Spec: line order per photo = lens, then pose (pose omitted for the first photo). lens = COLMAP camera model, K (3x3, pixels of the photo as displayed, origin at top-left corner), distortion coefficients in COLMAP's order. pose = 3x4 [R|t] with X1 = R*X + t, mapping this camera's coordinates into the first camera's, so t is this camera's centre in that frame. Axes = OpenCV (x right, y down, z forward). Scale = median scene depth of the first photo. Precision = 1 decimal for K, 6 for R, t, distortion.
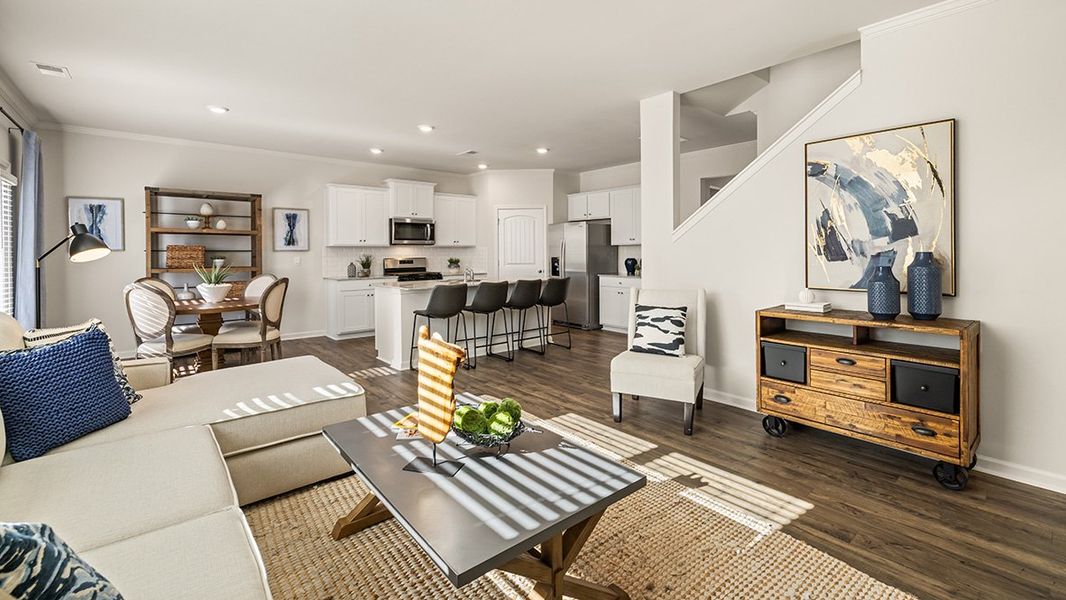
lens RADIAL K [[461.0, 0, 534.8], [0, 461.0, 298.8], [0, 0, 1]] dist [-0.000692, -0.000059]
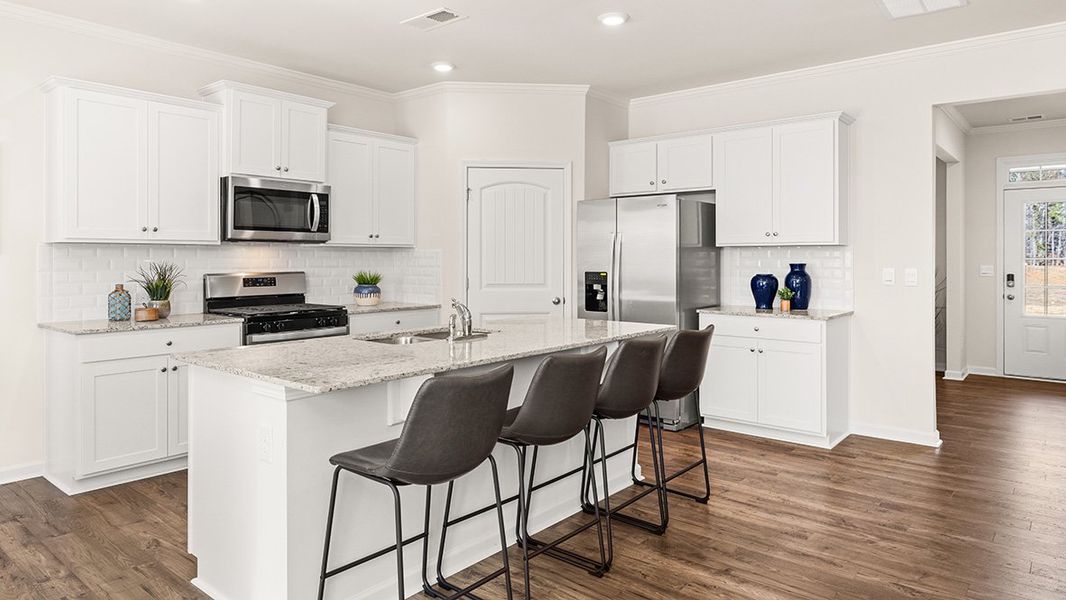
lens RADIAL K [[667.7, 0, 530.8], [0, 667.7, 300.7], [0, 0, 1]] dist [0.002884, 0.000403]
pose [[0.986960, -0.004750, 0.160893, -0.131776], [0.011045, 0.999207, -0.038257, -0.036331], [-0.160583, 0.039536, 0.986230, 0.352629]]
